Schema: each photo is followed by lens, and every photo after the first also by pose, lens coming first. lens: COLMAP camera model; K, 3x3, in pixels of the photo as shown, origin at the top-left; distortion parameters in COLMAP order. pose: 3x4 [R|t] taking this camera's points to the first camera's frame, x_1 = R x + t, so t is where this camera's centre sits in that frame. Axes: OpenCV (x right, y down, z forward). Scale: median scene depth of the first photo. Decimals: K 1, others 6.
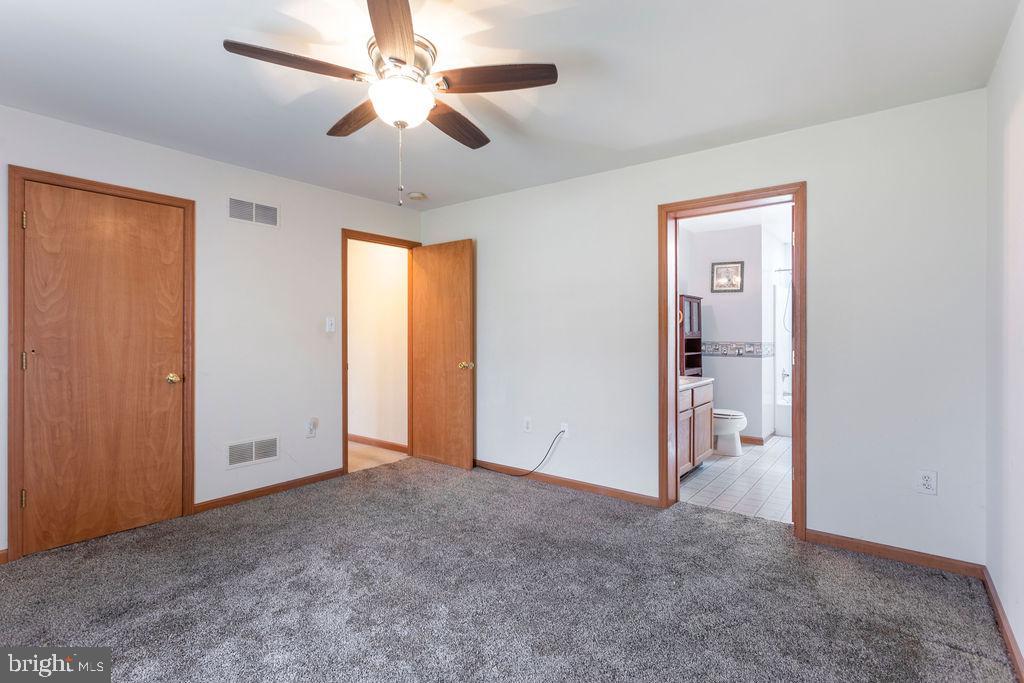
lens RADIAL K [[494.2, 0, 512.0], [0, 494.2, 341.5], [0, 0, 1]] dist [-0.000302, 0.000008]
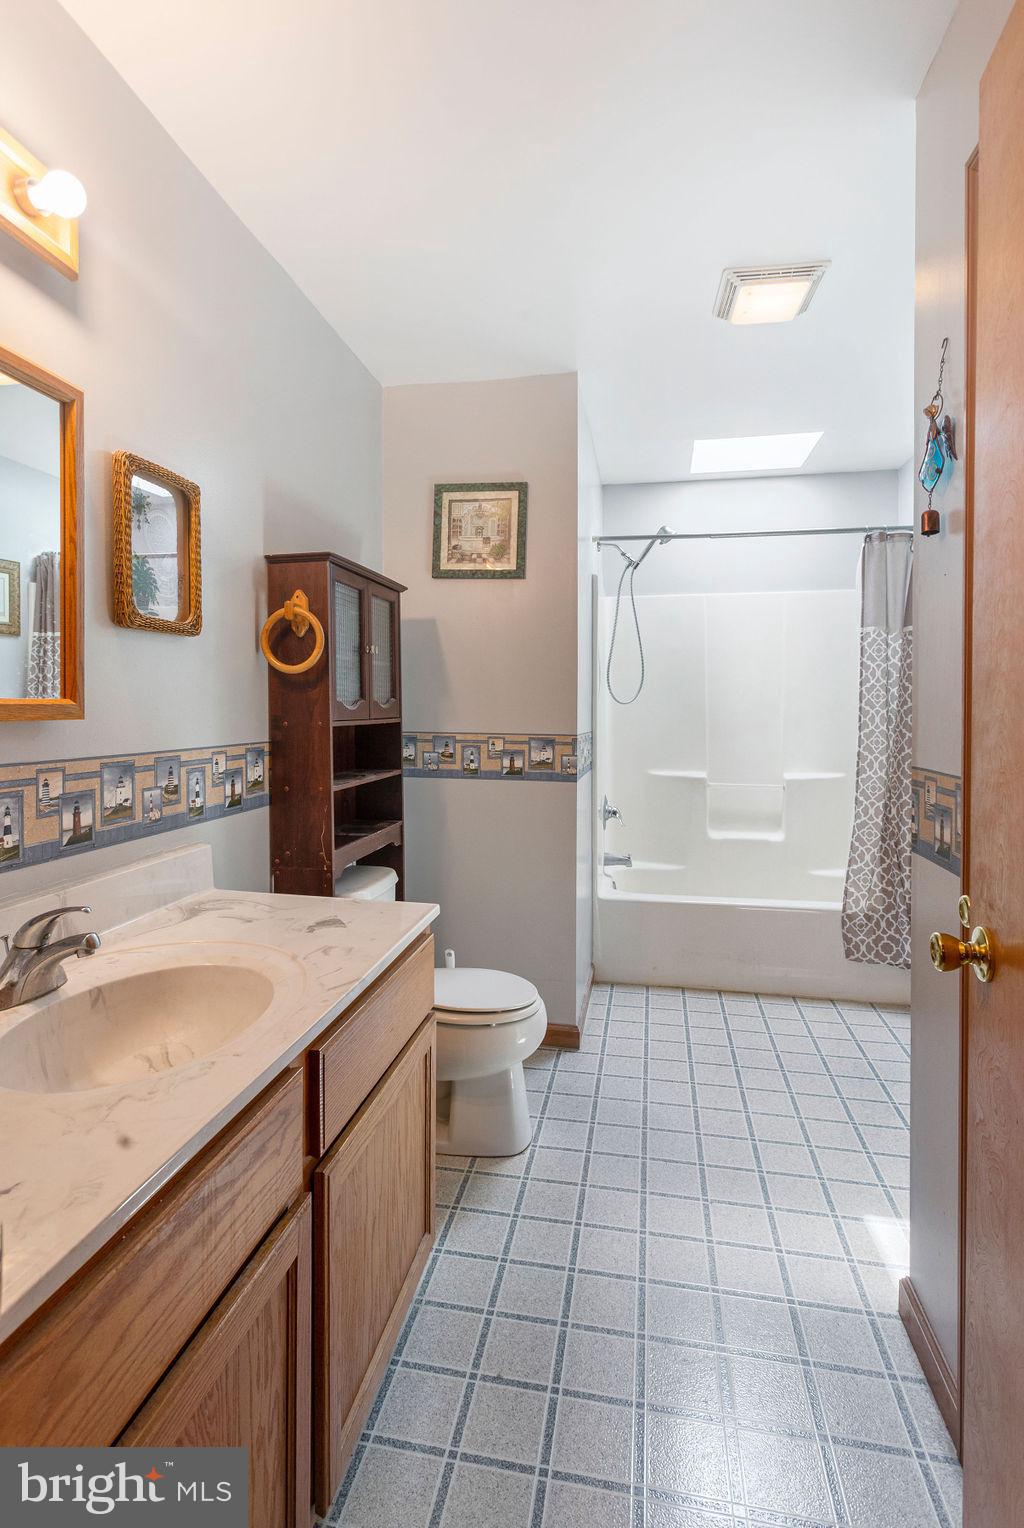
lens RADIAL K [[753.9, 0, 508.7], [0, 753.9, 719.6], [0, 0, 1]] dist [-0.001386, -0.000082]
pose [[0.888539, -0.000869, 0.458799, 0.231277], [-0.002713, 0.999971, 0.007147, -0.011540], [-0.458792, -0.007595, 0.888511, 0.564373]]
